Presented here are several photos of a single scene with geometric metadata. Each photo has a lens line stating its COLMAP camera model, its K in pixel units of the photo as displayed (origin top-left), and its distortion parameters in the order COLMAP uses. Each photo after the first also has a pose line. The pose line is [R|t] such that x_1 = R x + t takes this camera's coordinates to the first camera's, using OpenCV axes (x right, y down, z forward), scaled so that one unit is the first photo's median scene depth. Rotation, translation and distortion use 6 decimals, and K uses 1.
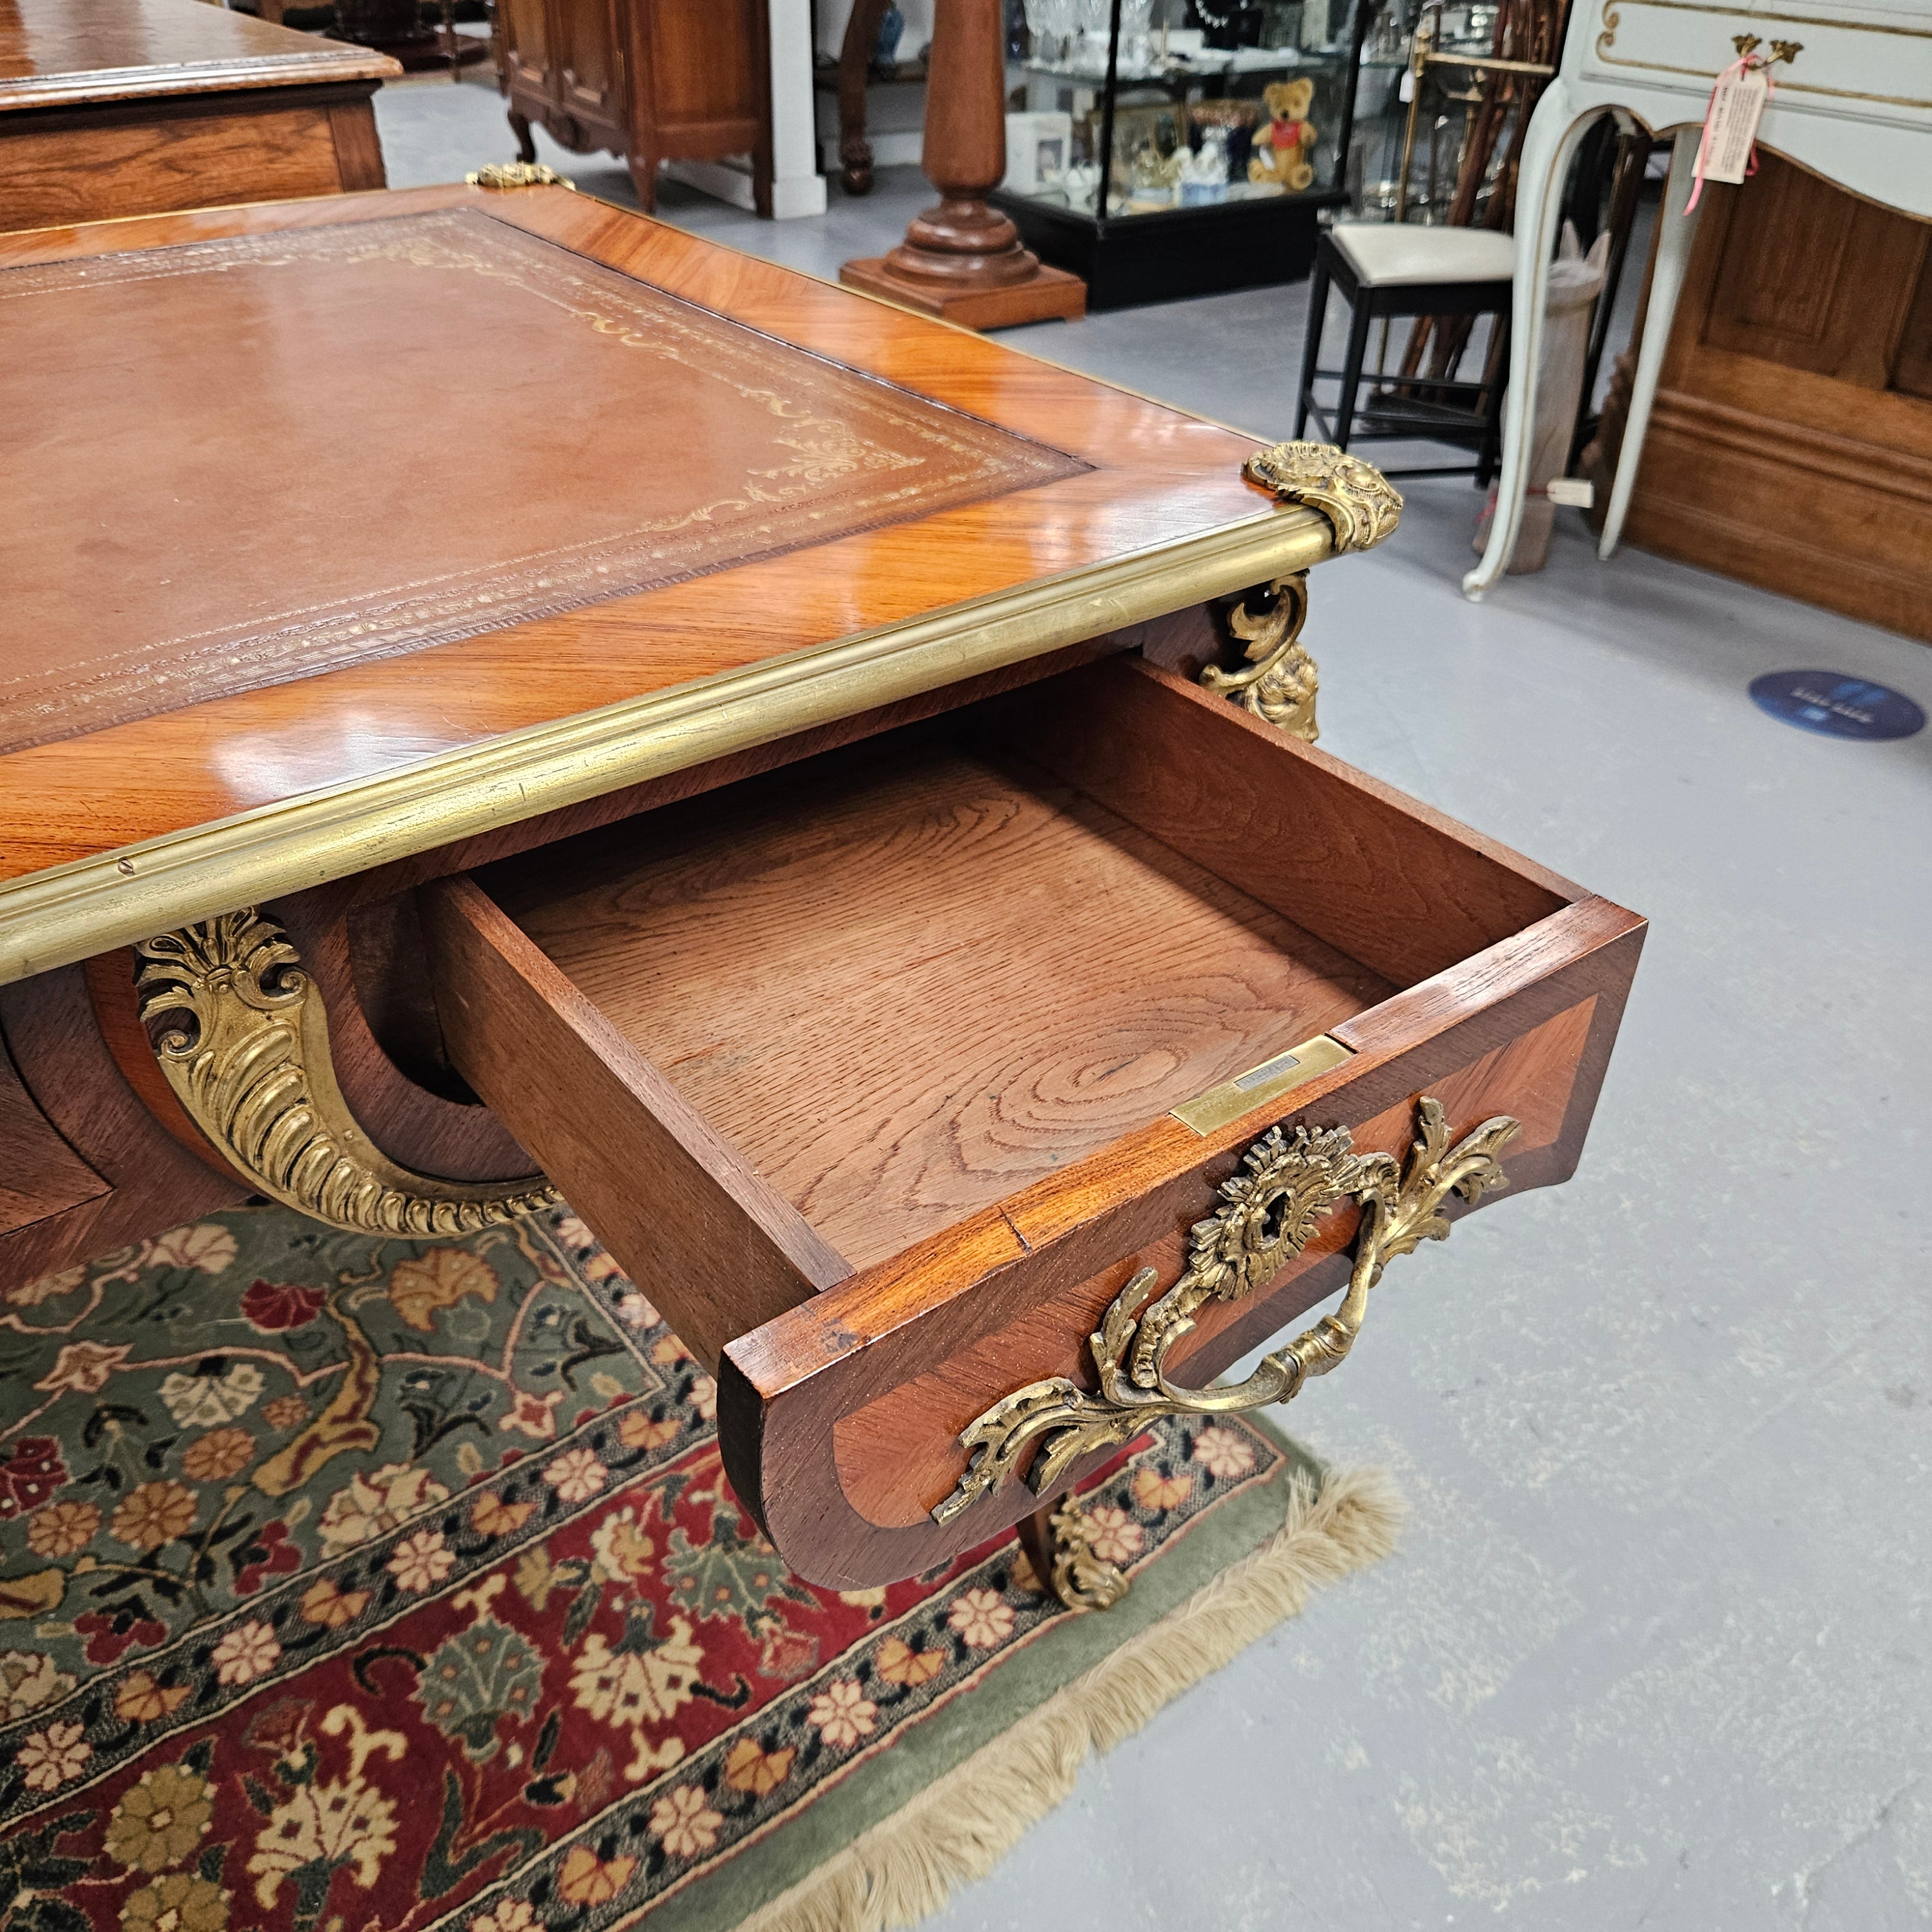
lens RADIAL K [[1759.1, 0, 947.3], [0, 1759.1, 948.3], [0, 0, 1]] dist [0.022433, 0.000000]
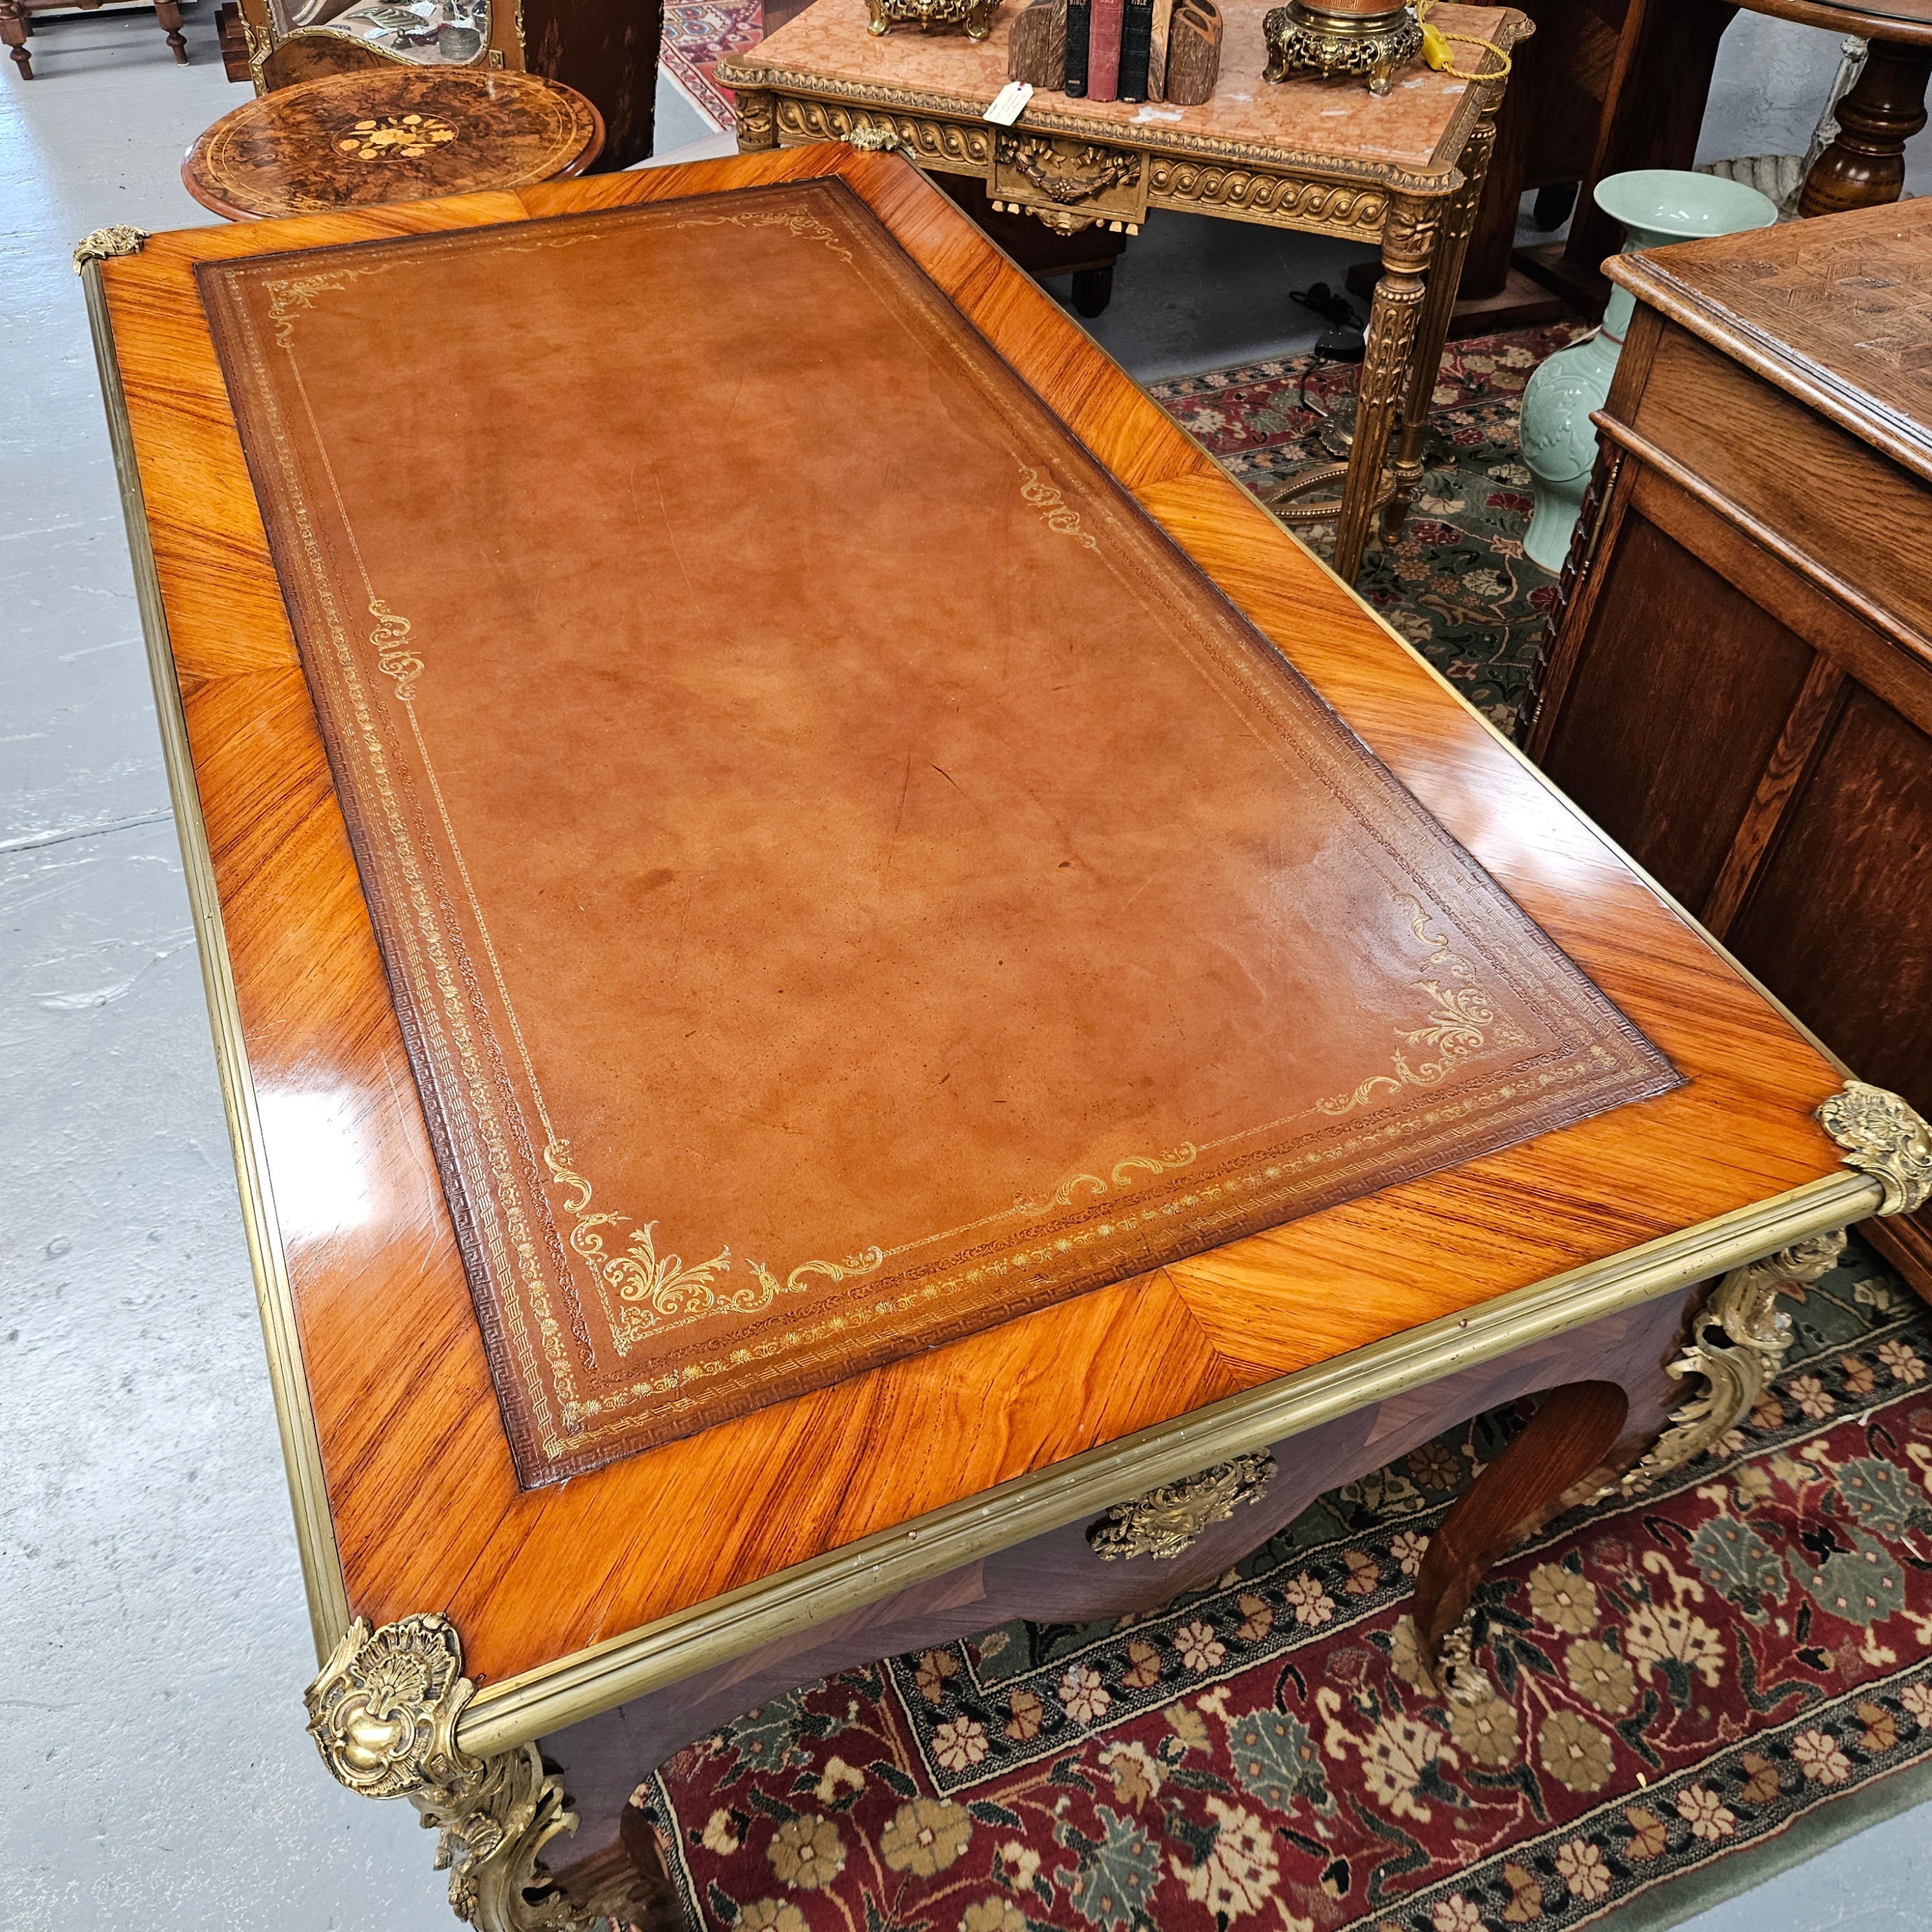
lens RADIAL K [[1759.1, 0, 942.2], [0, 1759.1, 966.3], [0, 0, 1]] dist [0.022433, 0.000000]
pose [[-0.256863, 0.678474, -0.688254, 0.356101], [-0.550011, 0.482950, 0.681357, -0.851542], [0.794676, 0.553563, 0.249116, 0.526198]]
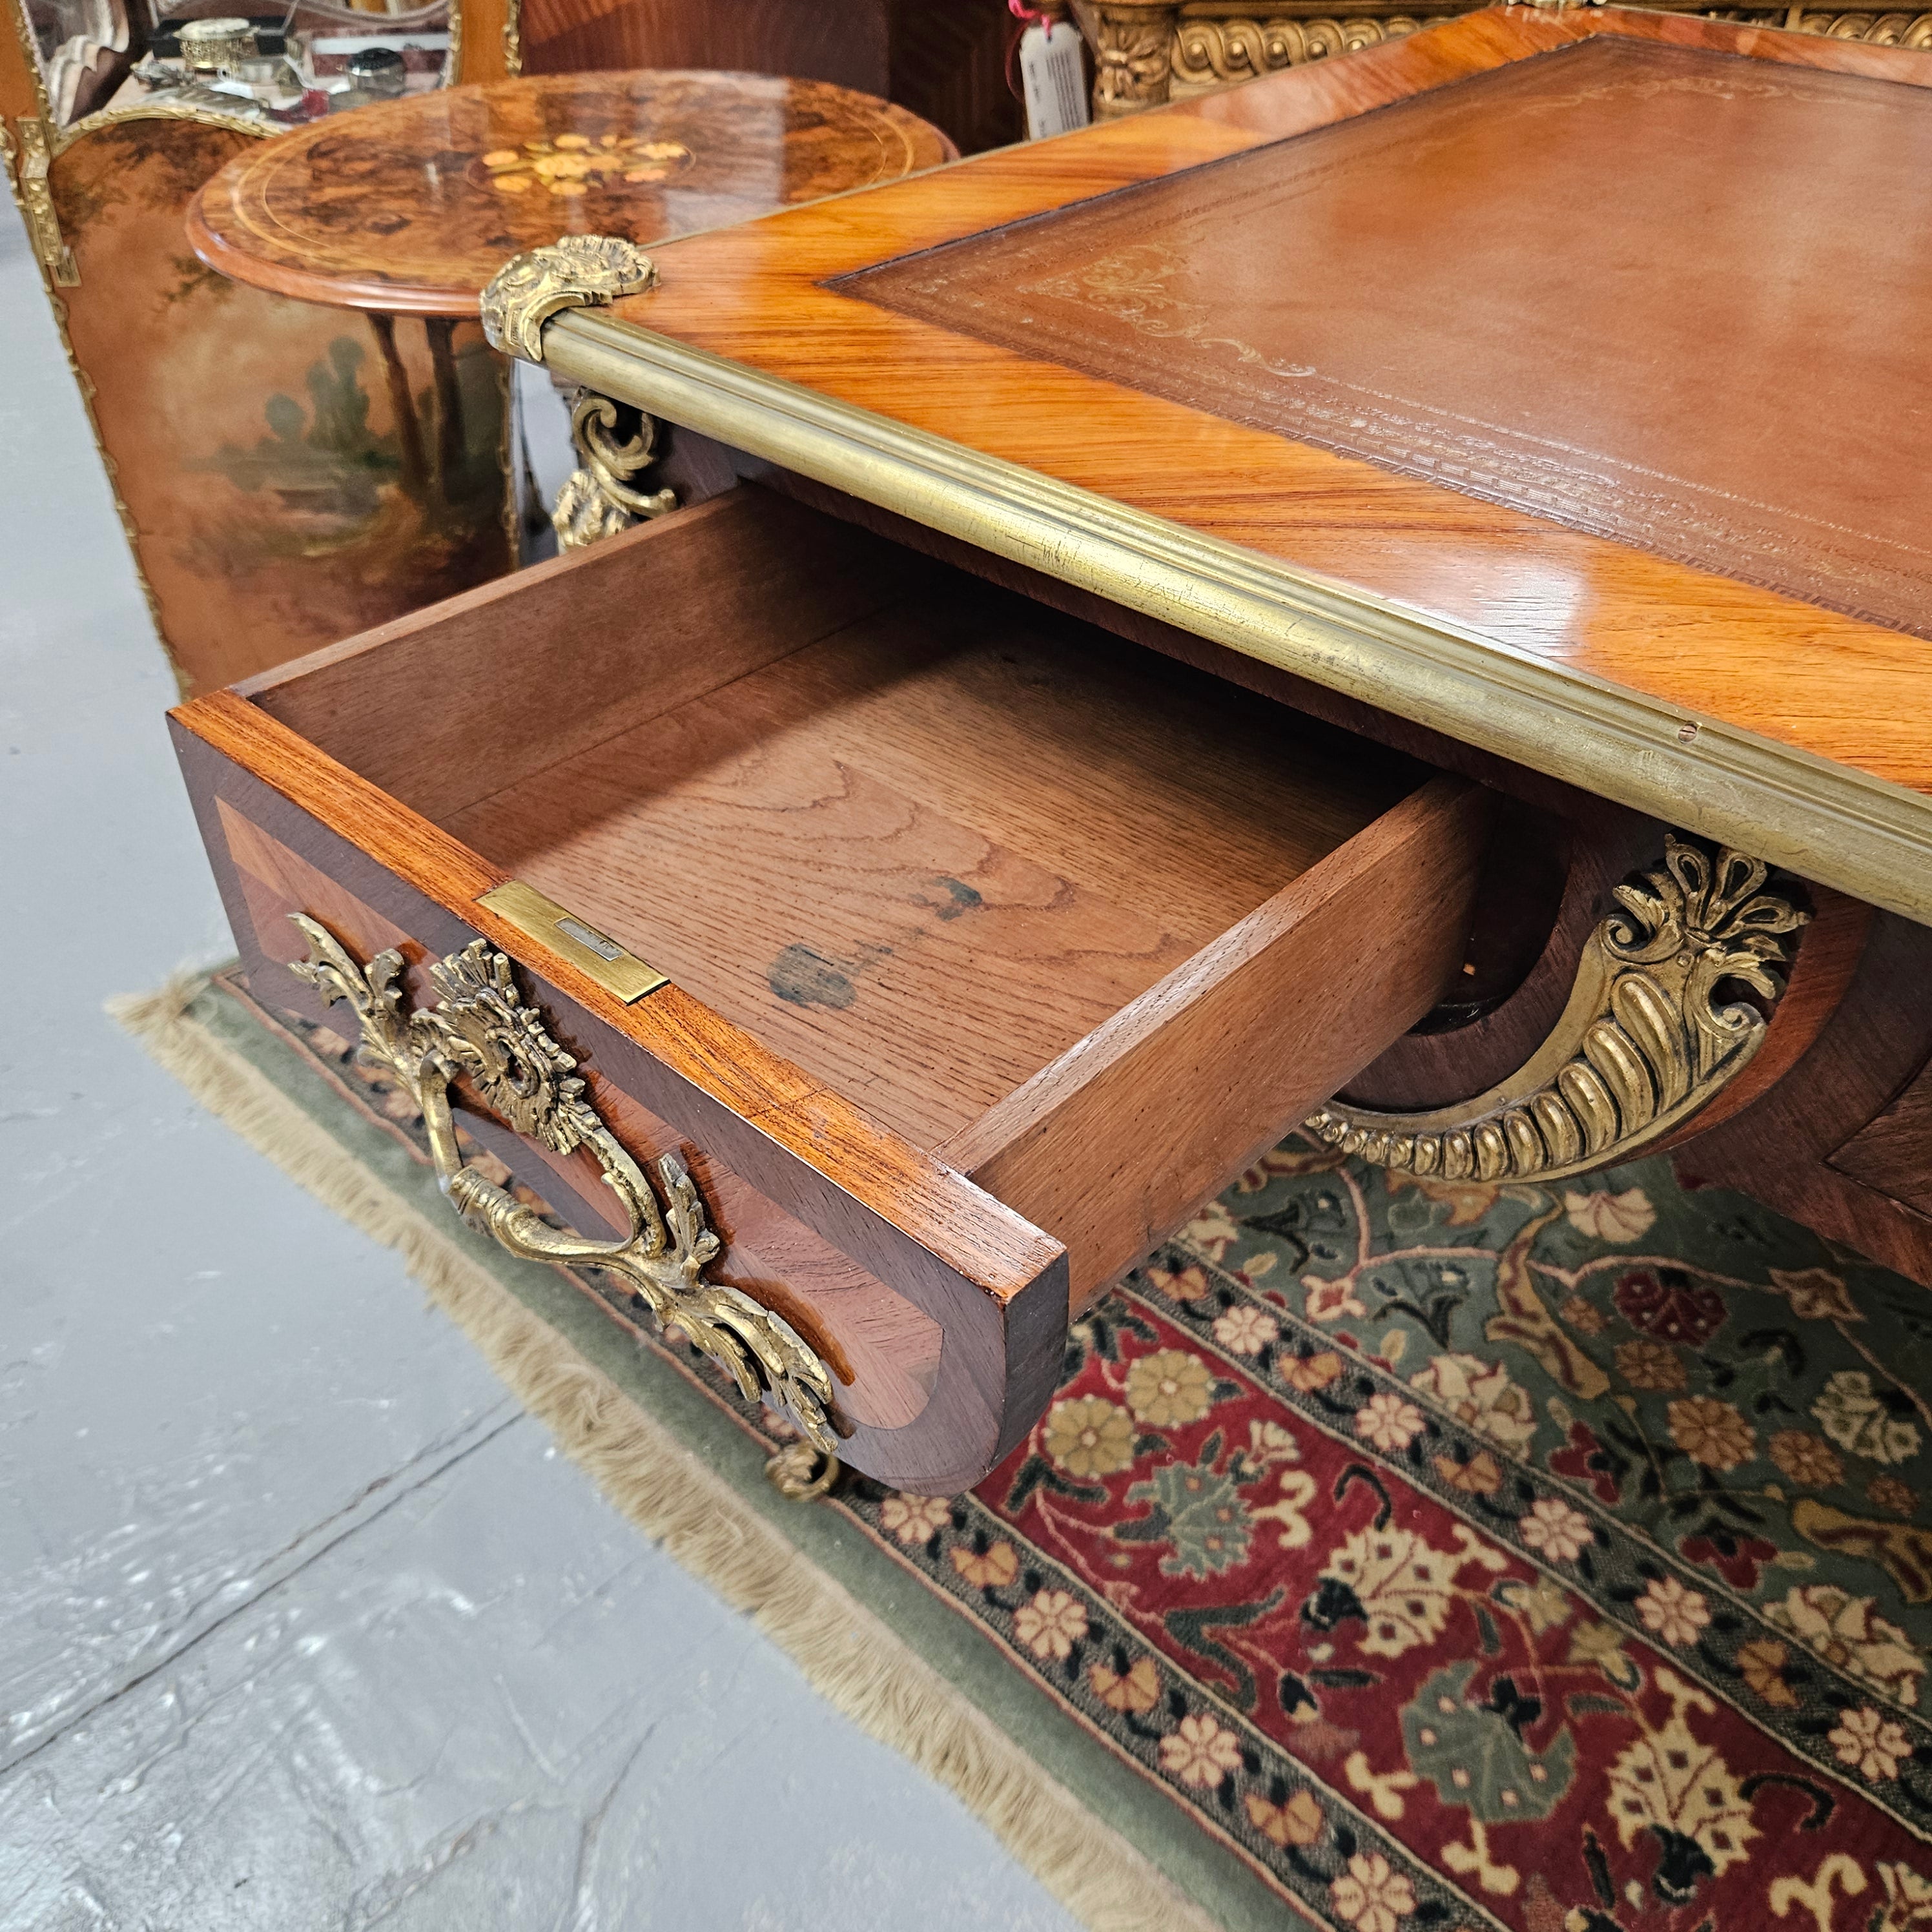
lens RADIAL K [[1759.1, 0, 936.3], [0, 1759.1, 978.3], [0, 0, 1]] dist [0.022433, 0.000000]
pose [[0.164447, 0.609588, -0.775474, -0.265942], [-0.548866, 0.709774, 0.441551, 0.088651], [0.819575, 0.353019, 0.451302, -0.078720]]
